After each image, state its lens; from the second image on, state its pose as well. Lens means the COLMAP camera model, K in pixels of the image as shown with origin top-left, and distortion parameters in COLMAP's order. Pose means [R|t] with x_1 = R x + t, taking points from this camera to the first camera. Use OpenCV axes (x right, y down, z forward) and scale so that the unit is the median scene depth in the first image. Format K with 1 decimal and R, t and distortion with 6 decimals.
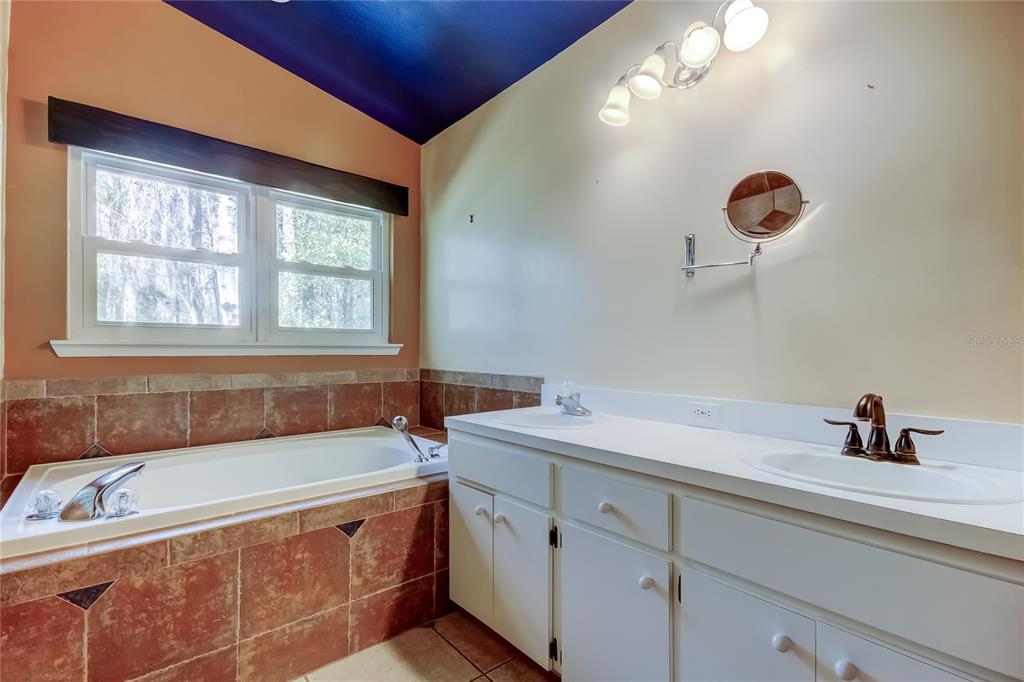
lens RADIAL K [[475.9, 0, 512.7], [0, 475.9, 347.5], [0, 0, 1]] dist [0.018889, -0.004686]
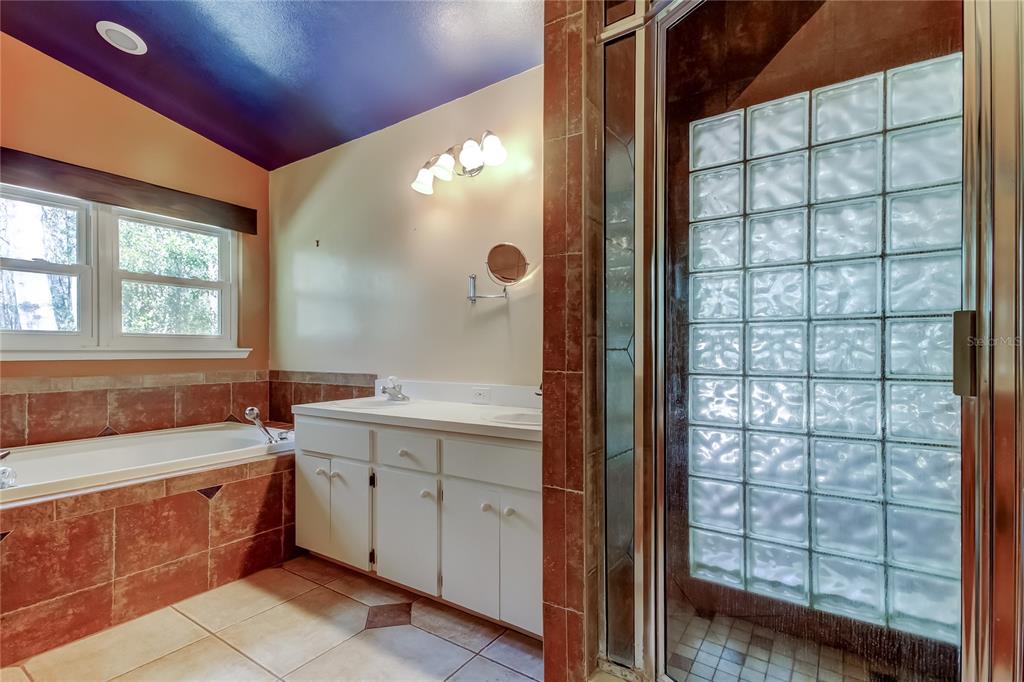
lens RADIAL K [[475.9, 0, 526.6], [0, 475.9, 348.5], [0, 0, 1]] dist [0.018889, -0.004686]
pose [[0.953999, -0.002945, 0.299795, 0.086618], [0.003423, 0.999994, -0.001070, -0.005902], [-0.299790, 0.002047, 0.954003, -0.478369]]
